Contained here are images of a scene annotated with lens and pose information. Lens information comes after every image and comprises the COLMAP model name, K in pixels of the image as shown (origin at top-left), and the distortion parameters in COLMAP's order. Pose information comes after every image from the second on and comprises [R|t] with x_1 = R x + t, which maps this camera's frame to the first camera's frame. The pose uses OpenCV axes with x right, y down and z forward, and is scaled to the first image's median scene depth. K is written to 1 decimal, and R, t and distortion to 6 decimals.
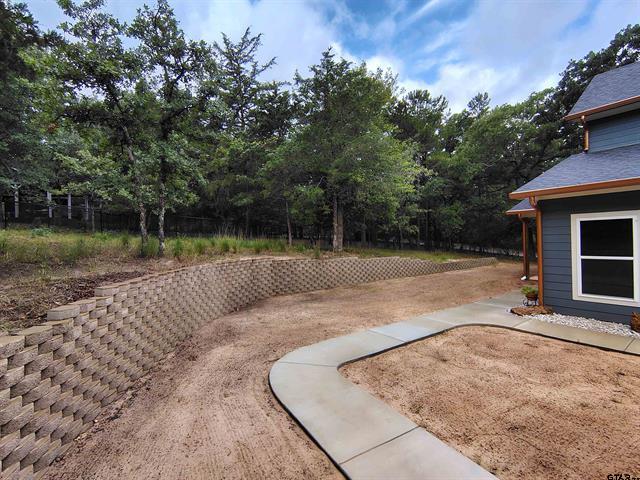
lens RADIAL K [[296.3, 0, 316.7], [0, 296.3, 241.6], [0, 0, 1]] dist [-0.001622, -0.000358]
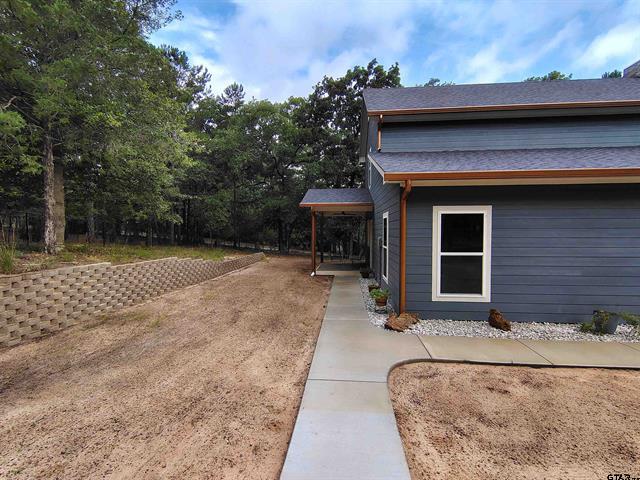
lens RADIAL K [[296.3, 0, 316.7], [0, 296.3, 241.6], [0, 0, 1]] dist [-0.001622, -0.000358]
pose [[0.658879, -0.005024, 0.752232, -0.021464], [-0.010132, 0.999828, 0.015552, 0.002418], [-0.752181, -0.017868, 0.658714, 0.354324]]
